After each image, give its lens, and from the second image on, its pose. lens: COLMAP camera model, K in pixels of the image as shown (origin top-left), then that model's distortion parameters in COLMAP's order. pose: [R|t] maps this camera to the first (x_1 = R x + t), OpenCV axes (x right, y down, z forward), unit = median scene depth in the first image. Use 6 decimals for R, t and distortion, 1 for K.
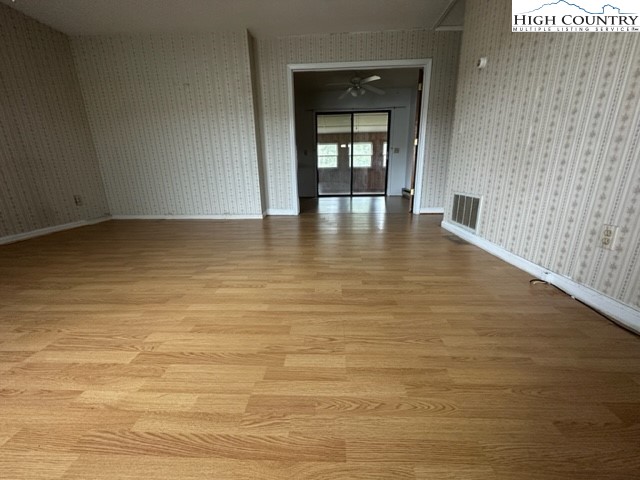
lens RADIAL K [[253.0, 0, 320.0], [0, 253.0, 240.0], [0, 0, 1]] dist [-0.008200, -0.000062]
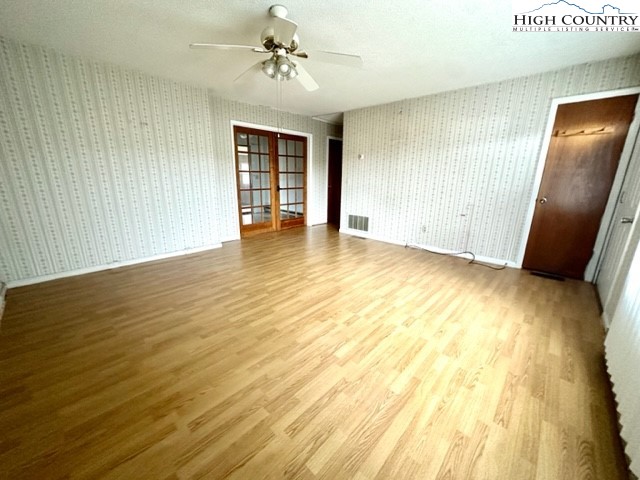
lens RADIAL K [[253.0, 0, 320.0], [0, 253.0, 240.0], [0, 0, 1]] dist [-0.008200, -0.000062]
pose [[0.656367, -0.163264, 0.736565, -1.664570], [0.177986, 0.982256, 0.059116, -0.225464], [-0.733146, 0.092296, 0.673779, -0.194126]]
